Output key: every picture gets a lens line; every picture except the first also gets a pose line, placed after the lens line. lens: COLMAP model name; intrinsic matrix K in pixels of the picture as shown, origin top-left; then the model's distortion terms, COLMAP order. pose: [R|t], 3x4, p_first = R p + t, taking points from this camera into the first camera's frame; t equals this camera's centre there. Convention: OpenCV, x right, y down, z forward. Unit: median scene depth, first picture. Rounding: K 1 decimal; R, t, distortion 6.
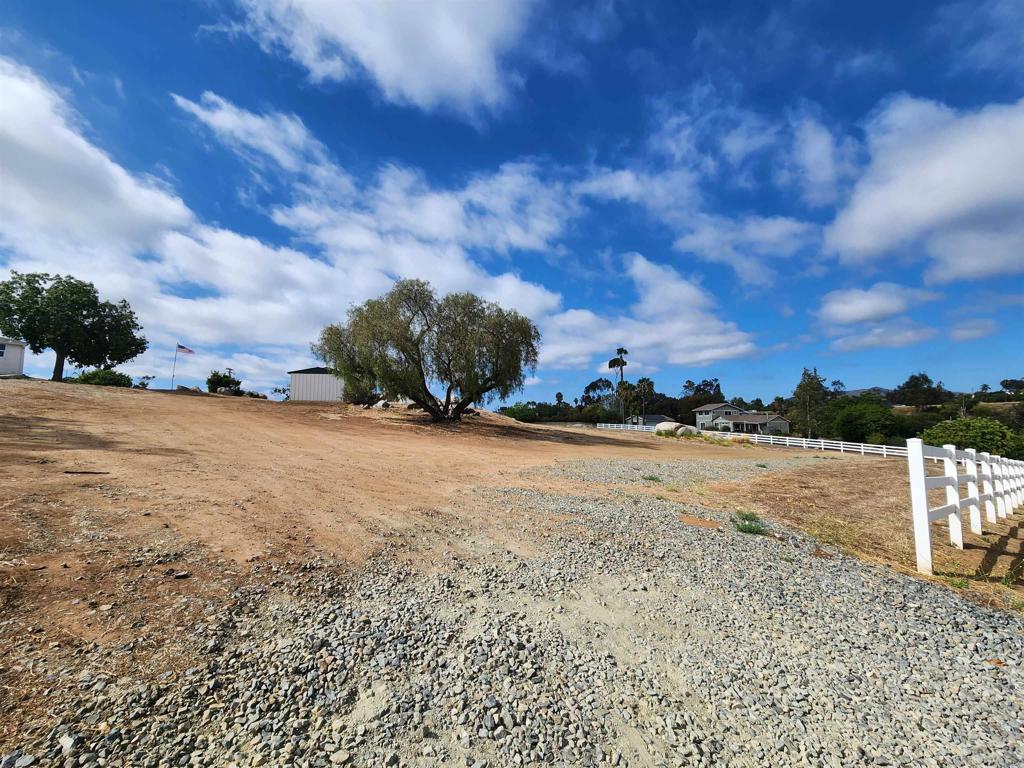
lens RADIAL K [[413.9, 0, 508.7], [0, 413.9, 380.7], [0, 0, 1]] dist [0.001335, -0.000060]
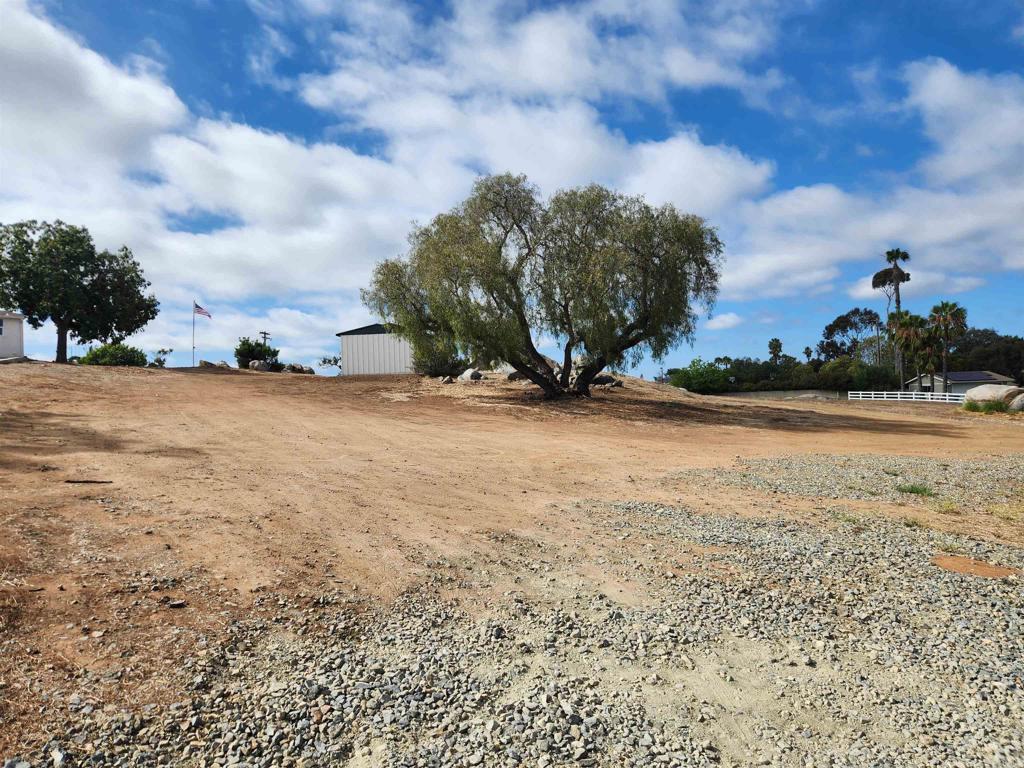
lens RADIAL K [[670.9, 0, 496.9], [0, 670.9, 388.8], [0, 0, 1]] dist [0.090362, -0.071138]
pose [[0.962845, -0.037273, -0.267469, 0.056606], [0.060543, 0.995012, 0.079283, -0.008320], [0.263180, -0.092530, 0.960299, -0.029983]]
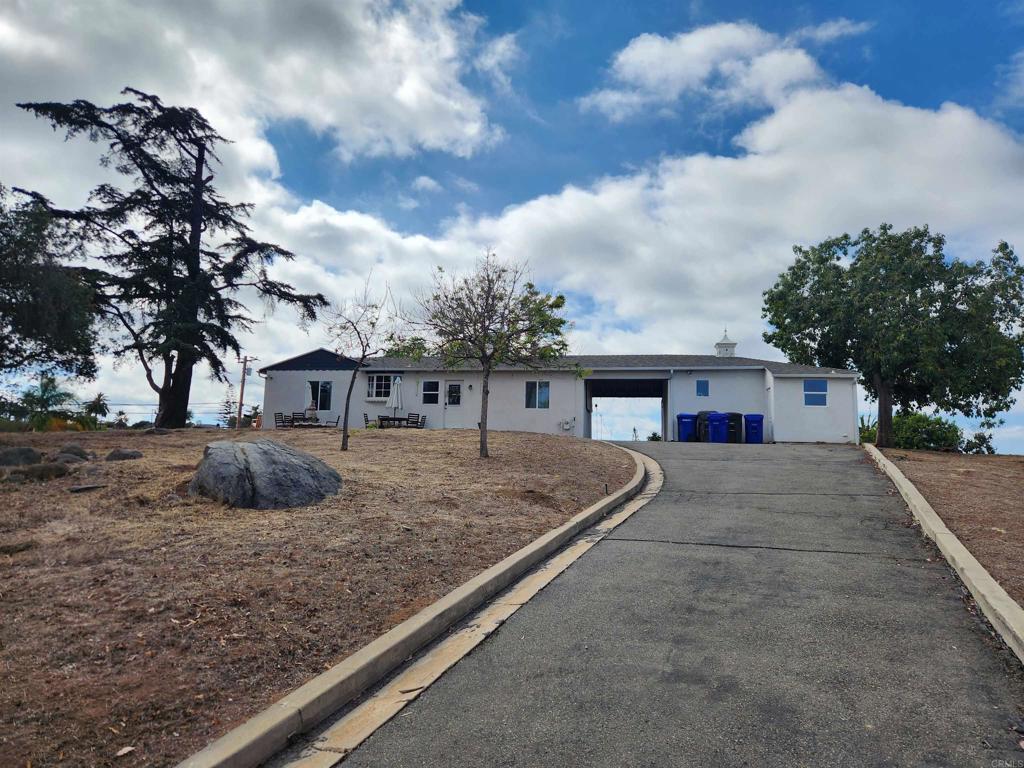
lens RADIAL K [[672.9, 0, 496.0], [0, 672.9, 380.7], [0, 0, 1]] dist [0.072477, -0.072913]
pose [[0.352862, -0.110492, -0.929129, -1.694572], [0.067328, 0.993427, -0.092569, -0.107812], [0.933250, -0.029892, 0.357982, 0.987327]]
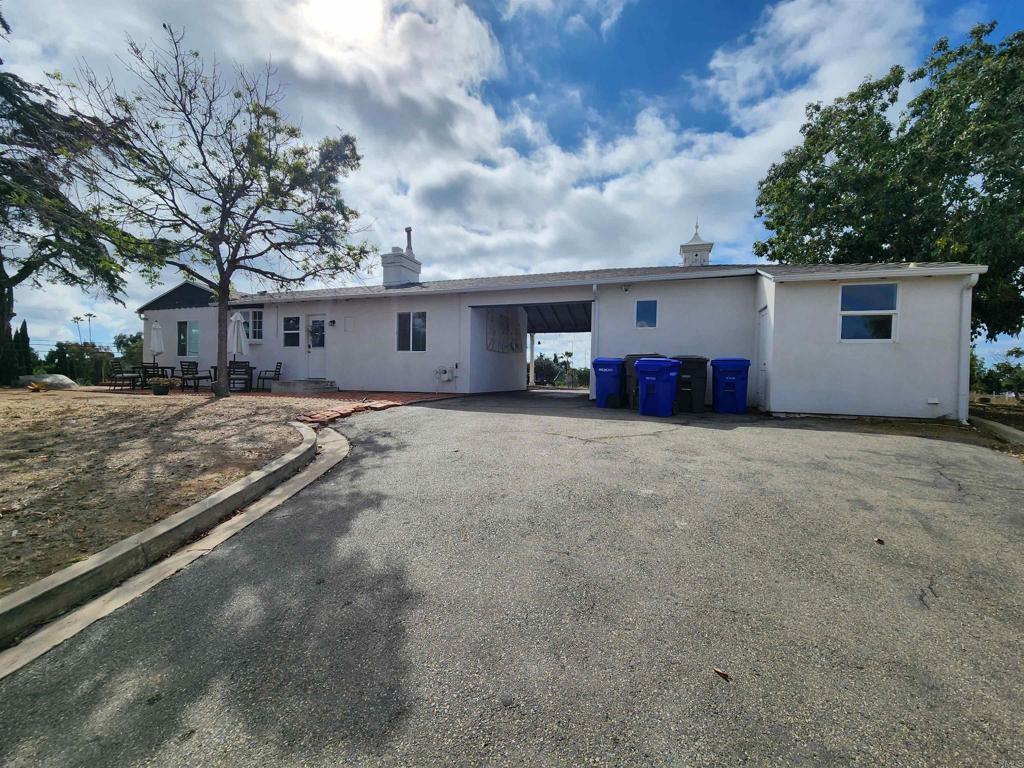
lens RADIAL K [[386.7, 0, 526.0], [0, 386.7, 381.9], [0, 0, 1]] dist [0.019789, -0.000002]
pose [[0.214991, 0.043281, -0.975656, -2.909048], [0.088936, 0.993999, 0.063692, -0.182604], [0.972558, -0.100465, 0.209852, 2.093698]]
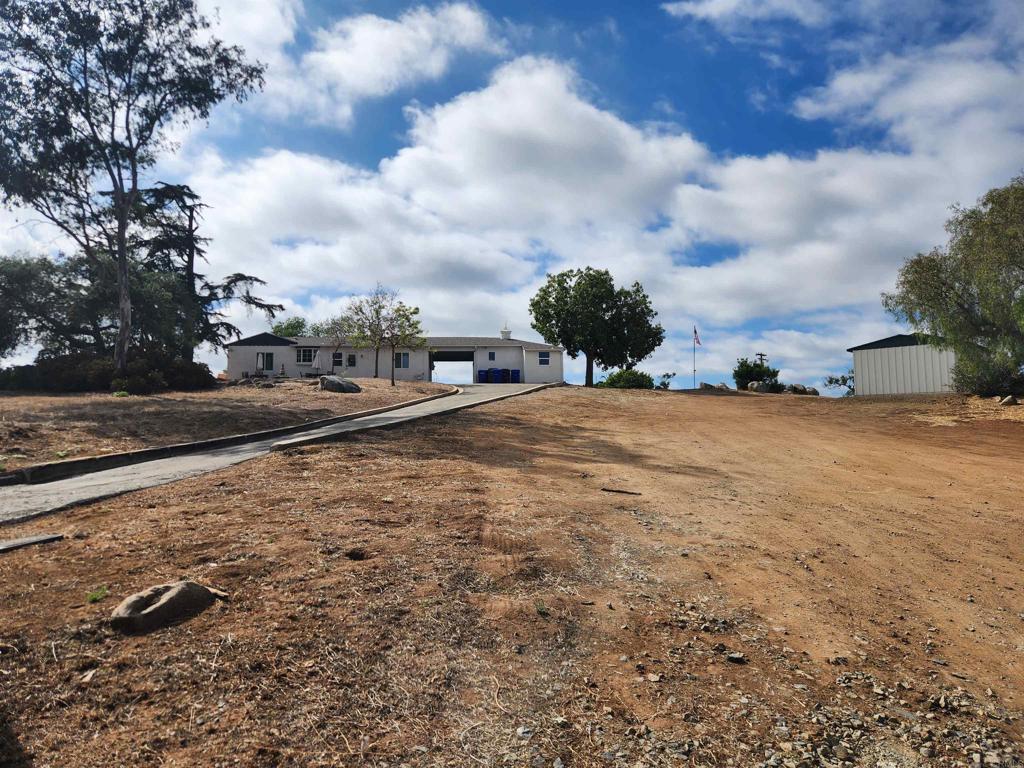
lens RADIAL K [[672.9, 0, 496.0], [0, 672.9, 380.7], [0, 0, 1]] dist [0.072477, -0.072913]
pose [[0.565012, -0.067957, -0.822279, -0.020757], [0.088472, 0.995846, -0.021510, 0.004661], [0.820326, -0.060595, 0.568677, 0.024138]]
